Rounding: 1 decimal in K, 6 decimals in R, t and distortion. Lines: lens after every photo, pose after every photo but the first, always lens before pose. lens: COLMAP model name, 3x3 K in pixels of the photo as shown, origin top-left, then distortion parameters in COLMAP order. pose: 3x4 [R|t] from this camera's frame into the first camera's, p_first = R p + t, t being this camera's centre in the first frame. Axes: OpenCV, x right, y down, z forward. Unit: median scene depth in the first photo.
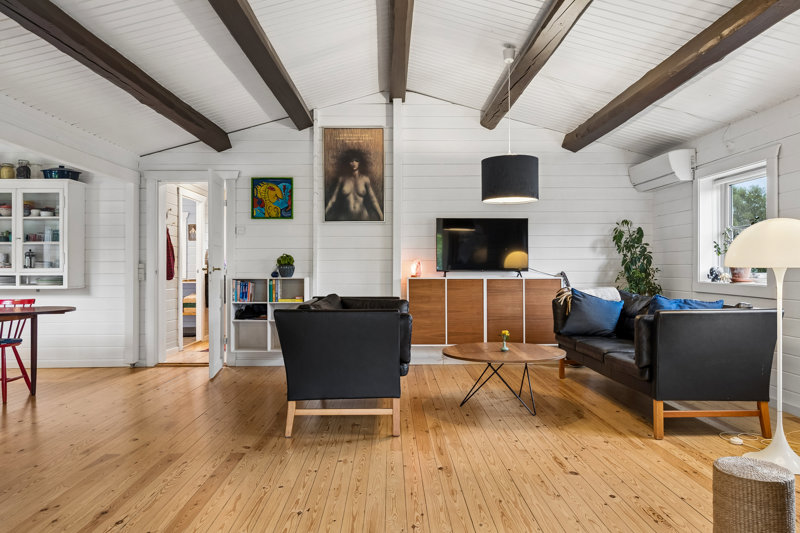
lens RADIAL K [[556.1, 0, 404.3], [0, 556.1, 265.1], [0, 0, 1]] dist [0.009979, -0.000473]
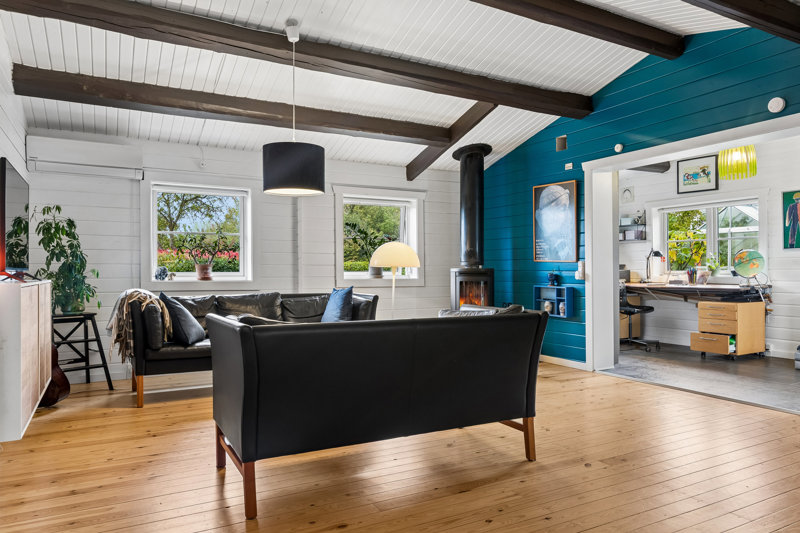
lens RADIAL K [[551.2, 0, 401.5], [0, 551.2, 267.1], [0, 0, 1]] dist [-0.007946, 0.005523]
pose [[-0.459950, 0.011348, 0.887872, -0.501745], [-0.002044, 0.999902, -0.013839, 0.014380], [-0.887942, -0.008181, -0.459882, 0.904675]]
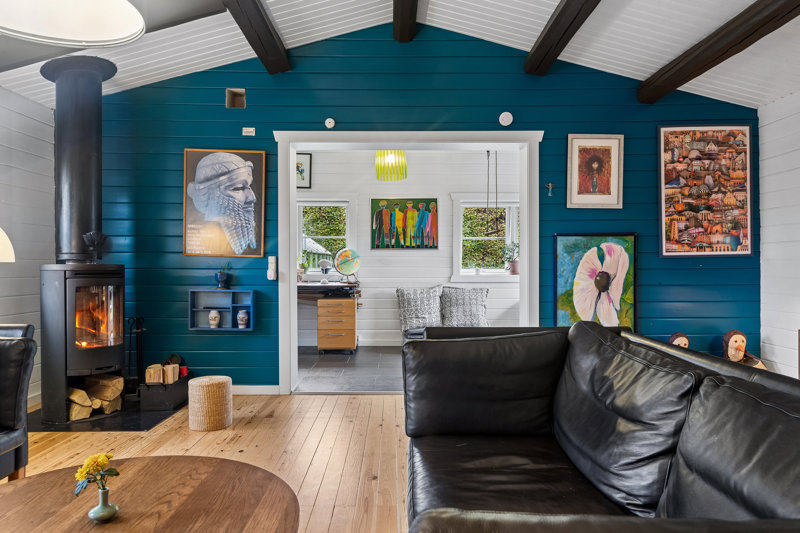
lens RADIAL K [[520.2, 0, 398.9], [0, 520.2, 269.6], [0, 0, 1]] dist [0.007733, -0.008120]
pose [[-0.999911, 0.002929, 0.013015, 0.006461], [0.002913, 0.999995, -0.001190, 0.009588], [-0.013018, -0.001151, -0.999915, 0.892815]]
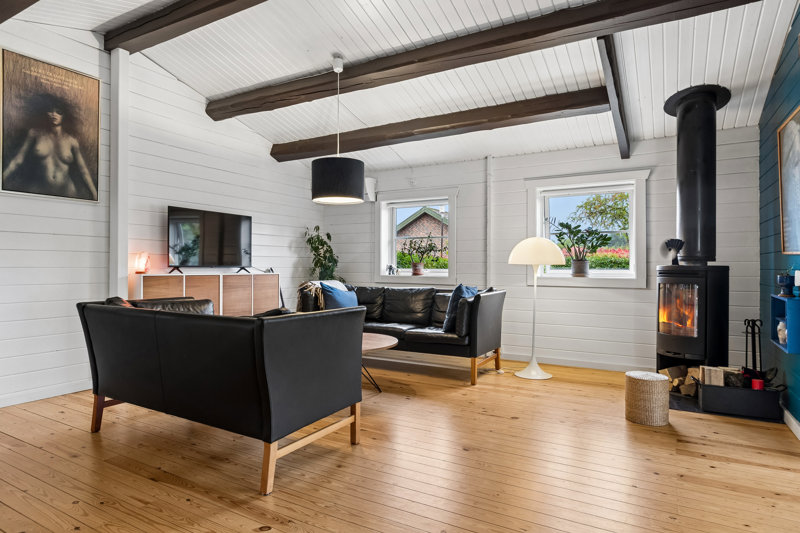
lens RADIAL K [[457.7, 0, 402.6], [0, 457.7, 265.6], [0, 0, 1]] dist [0.005314, -0.003370]
pose [[0.514472, 0.007556, 0.857474, -0.363637], [-0.010495, 0.999942, -0.002514, 0.006950], [-0.857443, -0.007706, 0.514521, 0.313491]]
